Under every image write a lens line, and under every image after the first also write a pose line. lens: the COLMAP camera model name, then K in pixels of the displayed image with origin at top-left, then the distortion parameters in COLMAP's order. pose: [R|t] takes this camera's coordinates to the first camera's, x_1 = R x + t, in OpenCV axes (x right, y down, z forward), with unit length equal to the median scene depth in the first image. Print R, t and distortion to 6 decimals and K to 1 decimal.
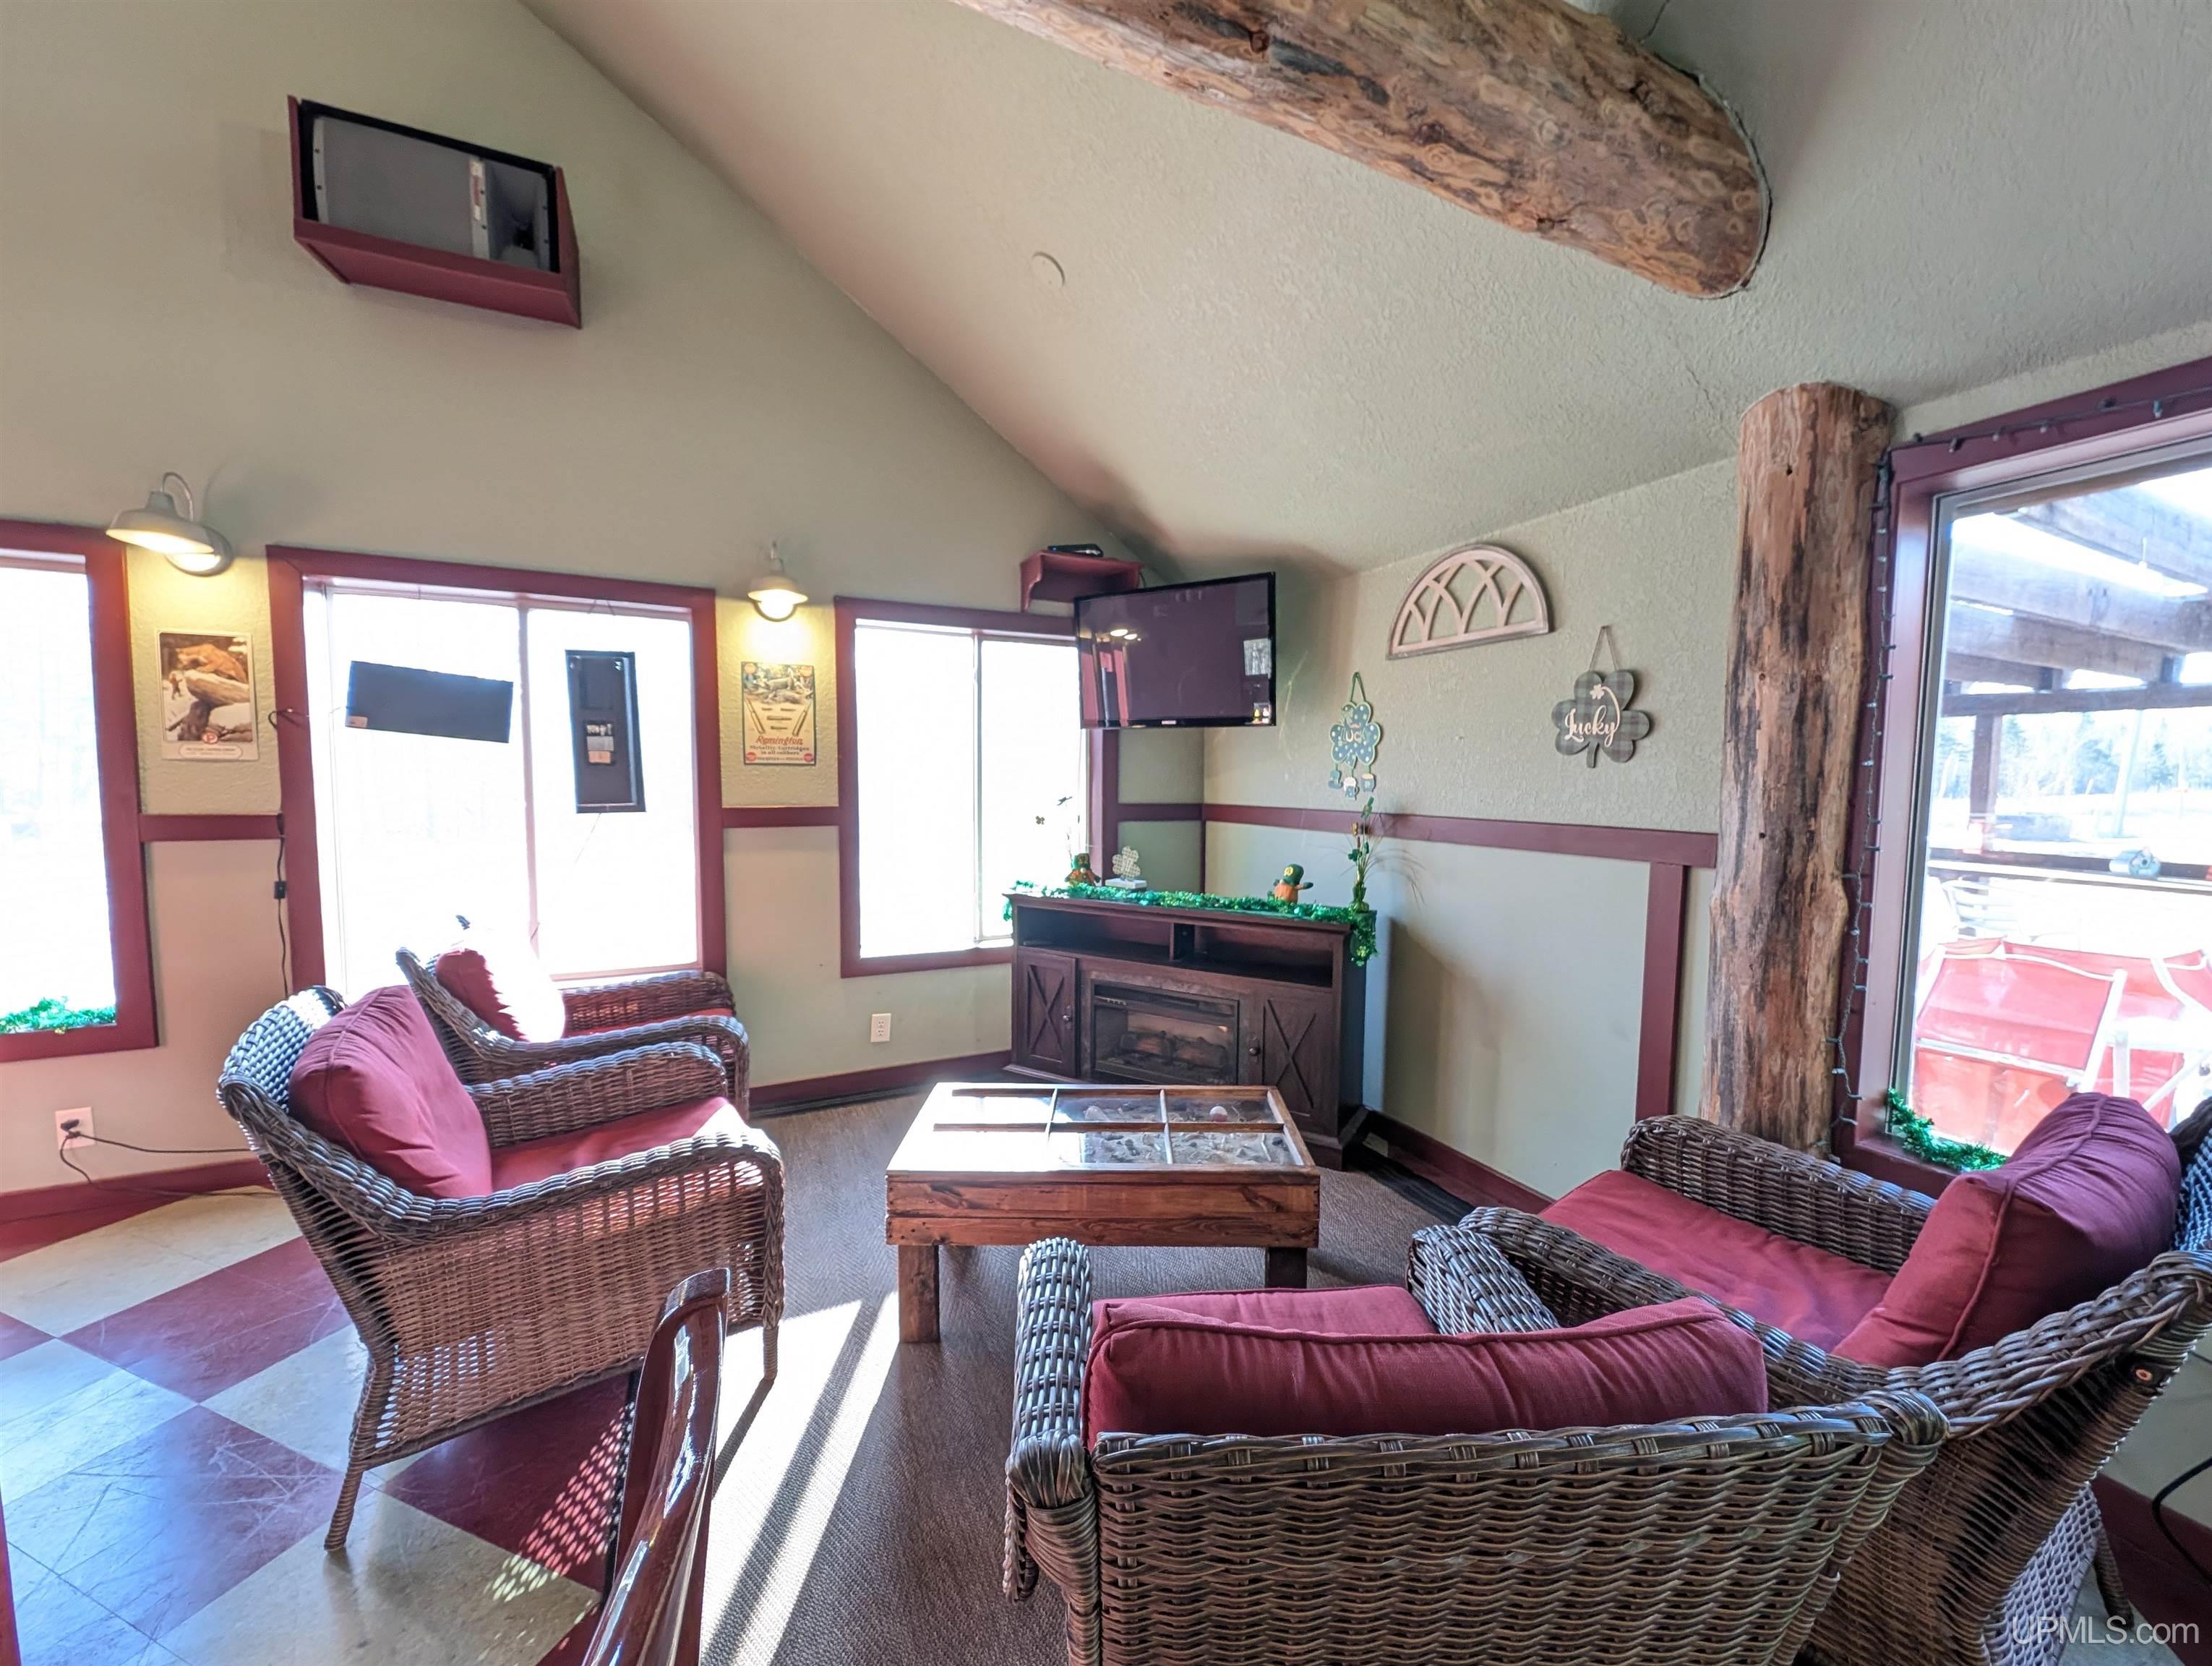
lens RADIAL K [[833.4, 0, 1113.8], [0, 833.4, 833.6], [0, 0, 1]] dist [0.001925, 0.000075]
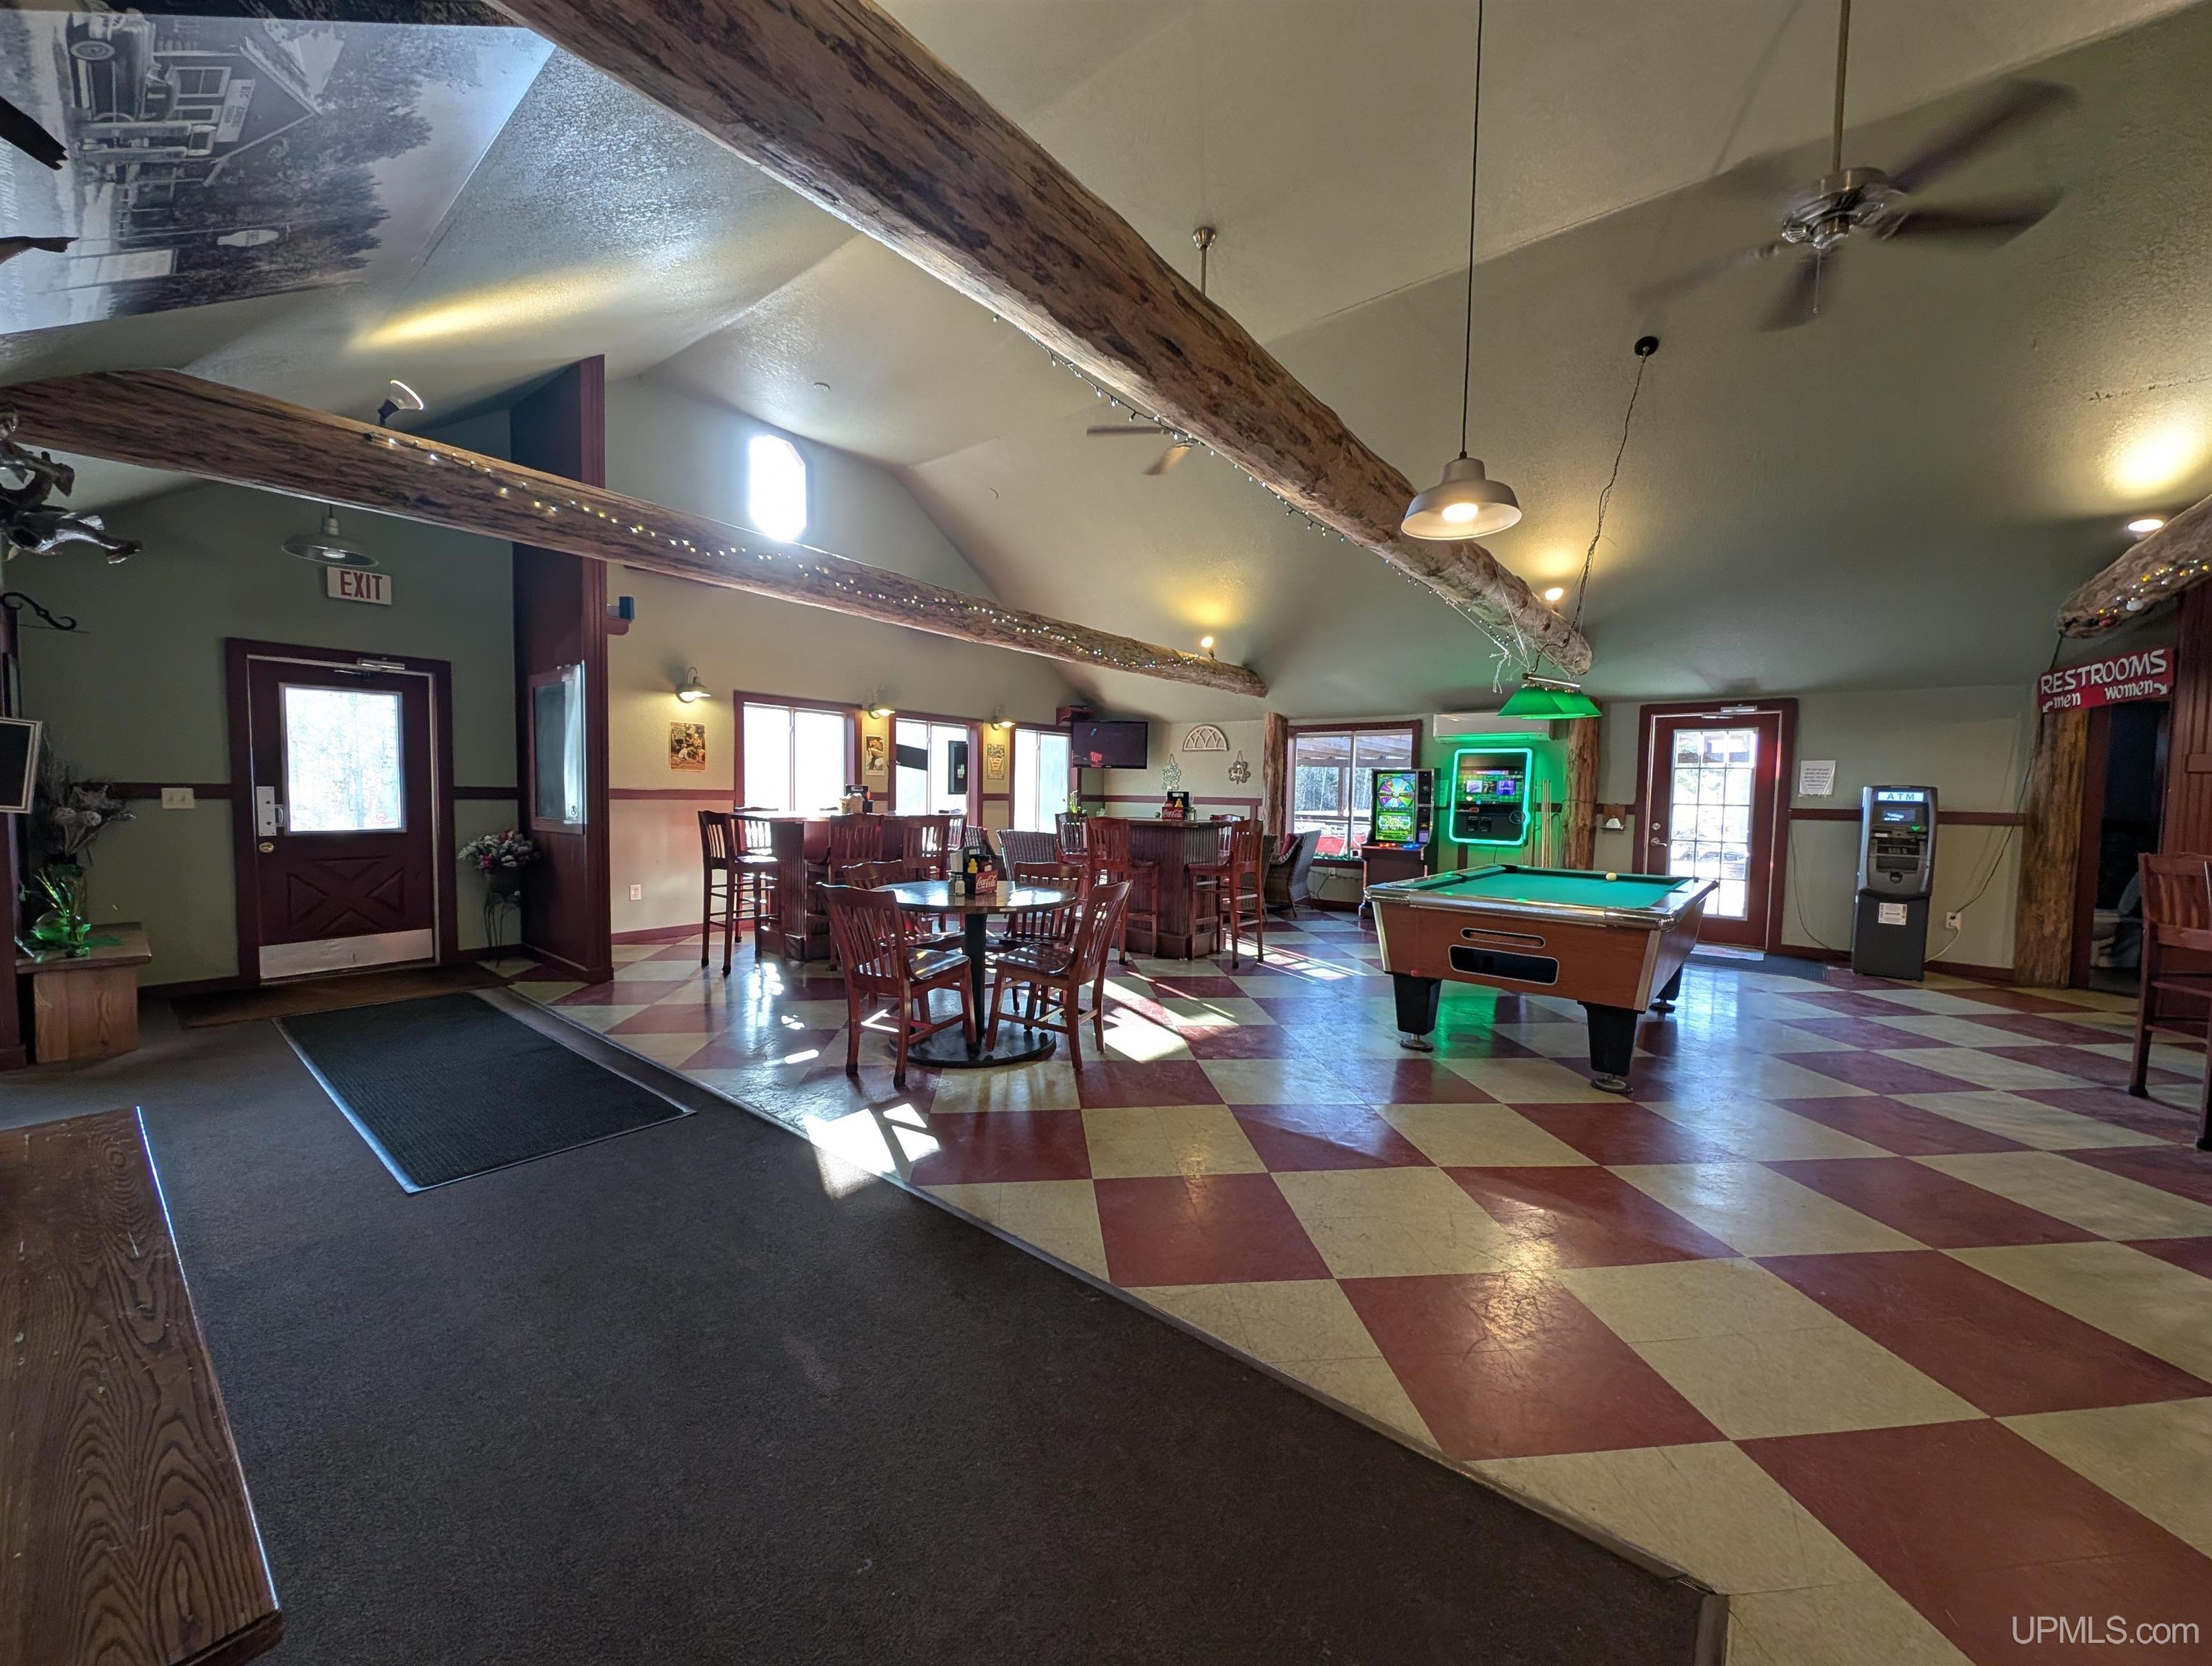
lens RADIAL K [[833.4, 0, 1113.8], [0, 833.4, 833.6], [0, 0, 1]] dist [0.001925, 0.000075]
pose [[0.900046, -0.011167, 0.435653, -1.762182], [0.015642, 0.999855, -0.006685, 0.181965], [-0.435515, 0.012831, 0.900090, -2.428815]]
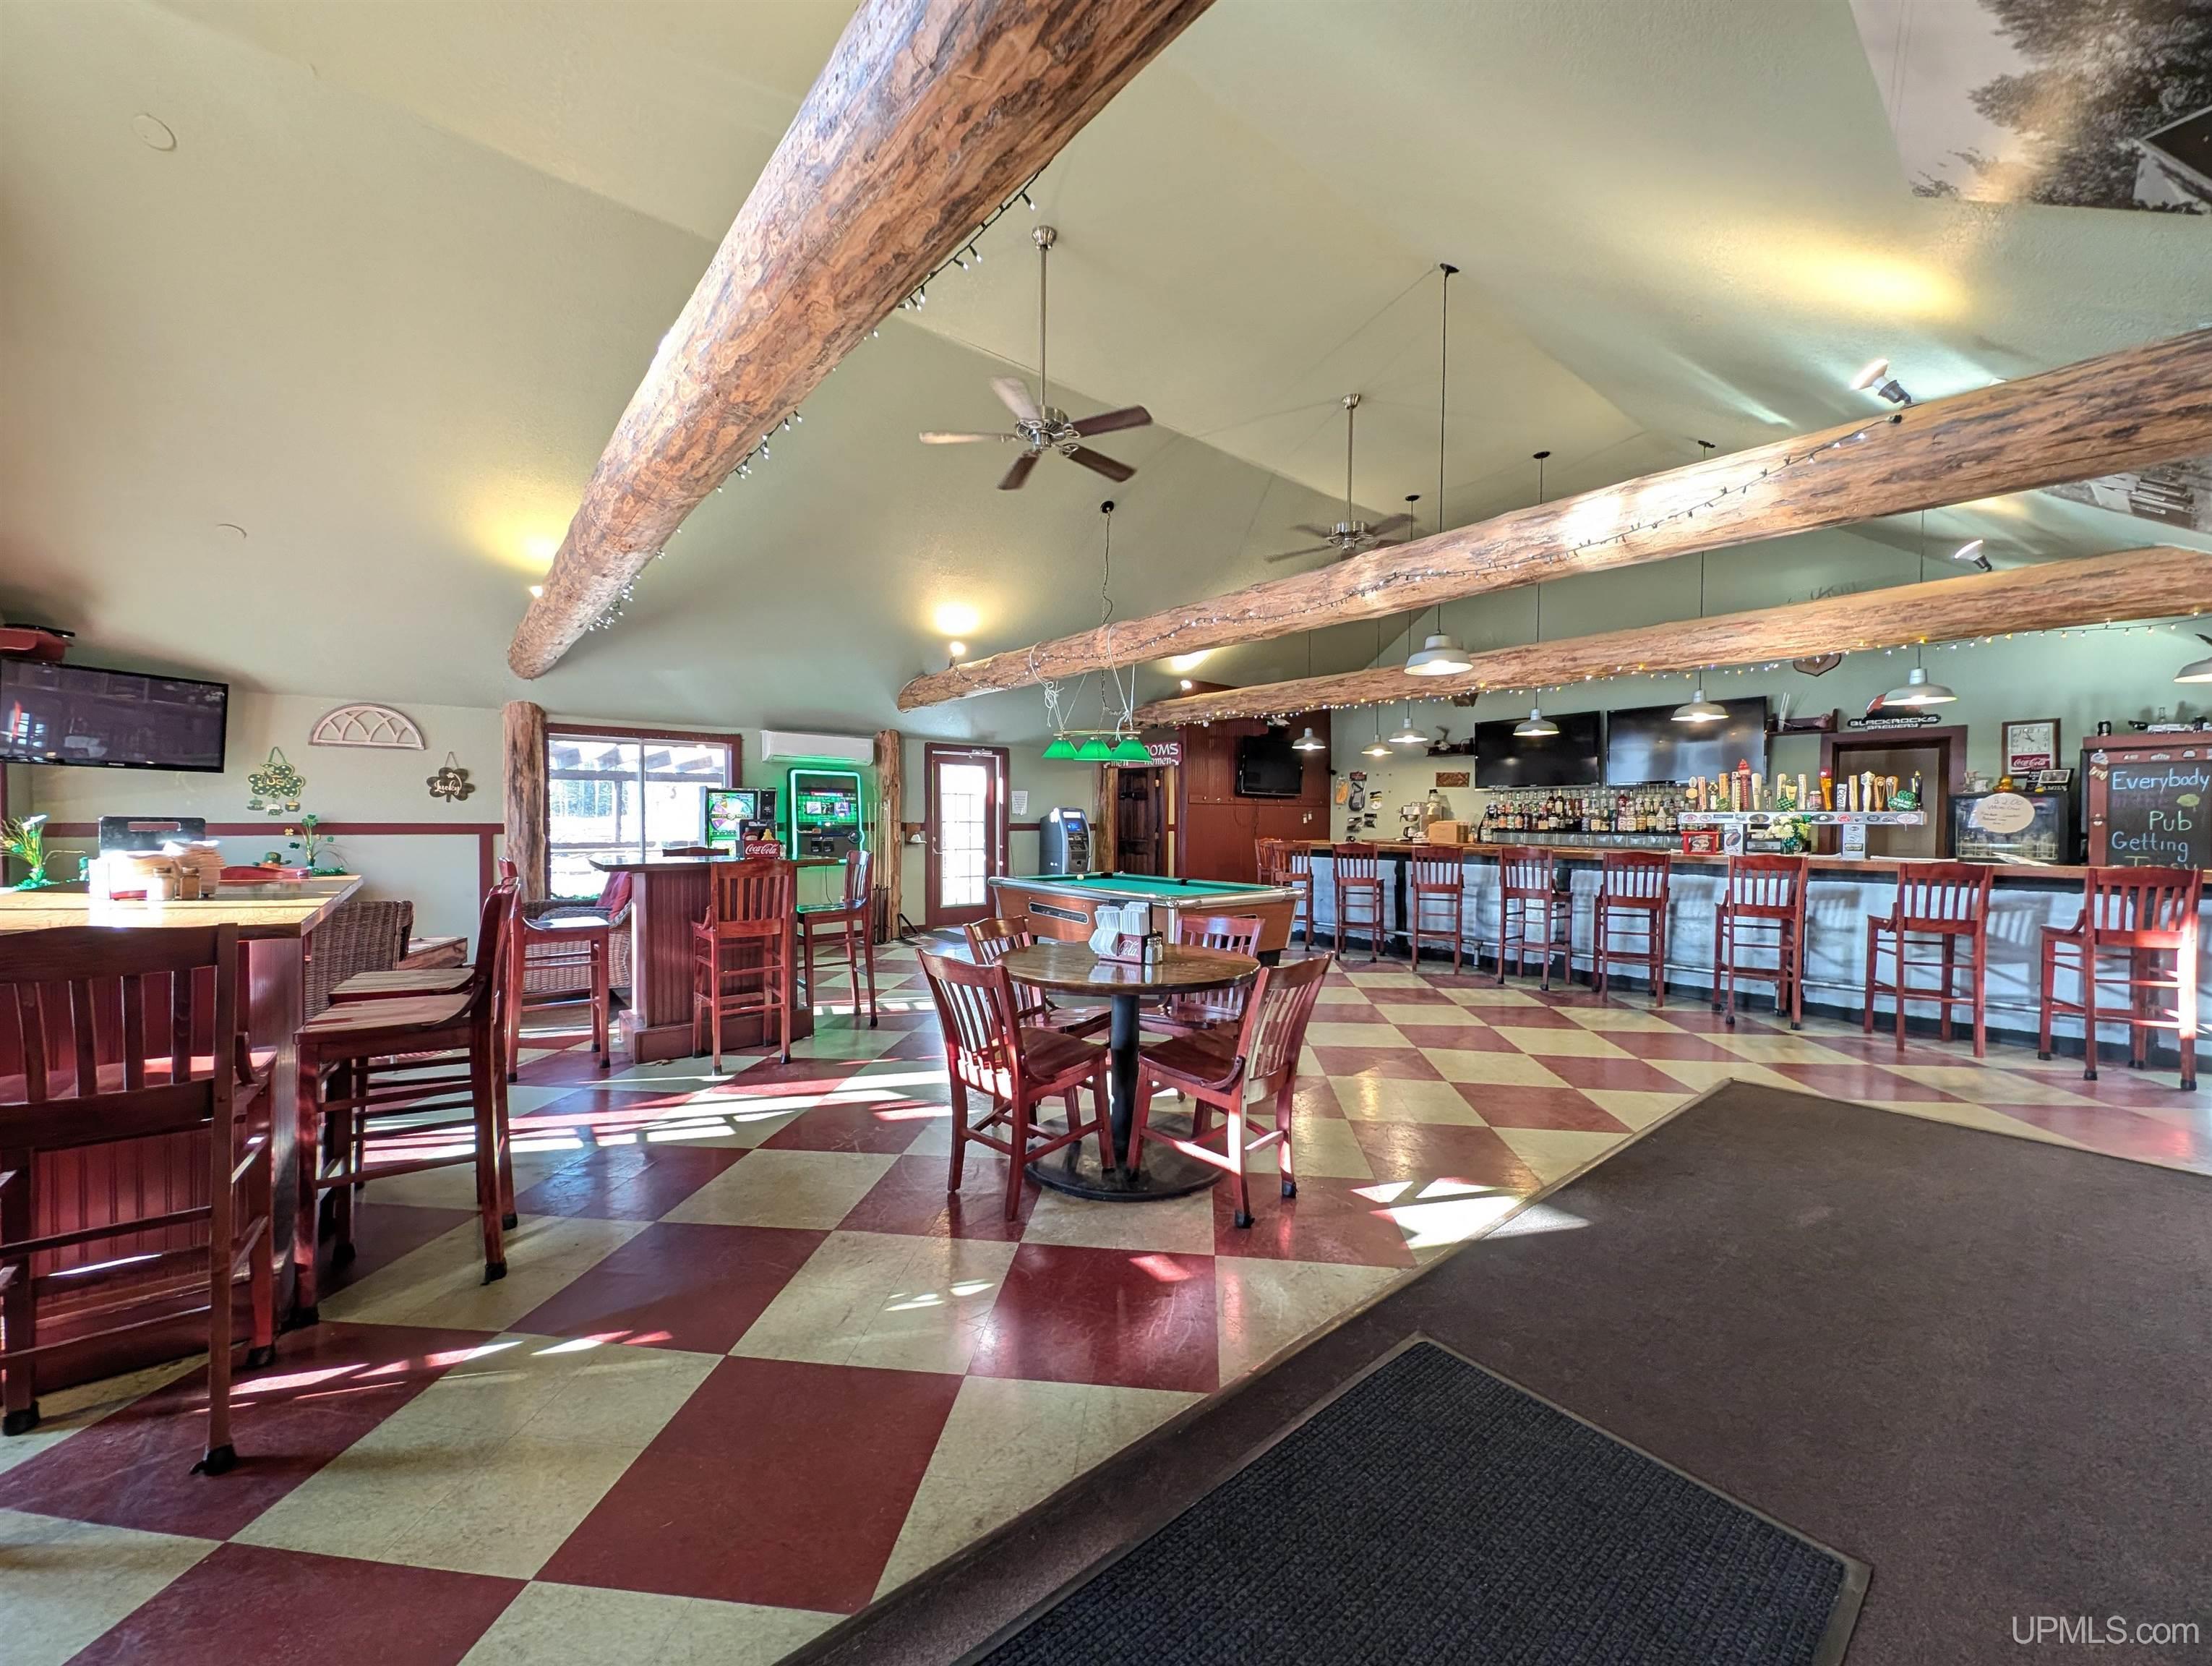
lens RADIAL K [[833.4, 0, 1113.8], [0, 833.4, 833.6], [0, 0, 1]] dist [0.001925, 0.000075]
pose [[-0.239342, -0.030289, 0.970463, -2.559292], [0.050339, 0.997782, 0.043556, 0.015491], [-0.969629, 0.059277, -0.237287, -0.459884]]
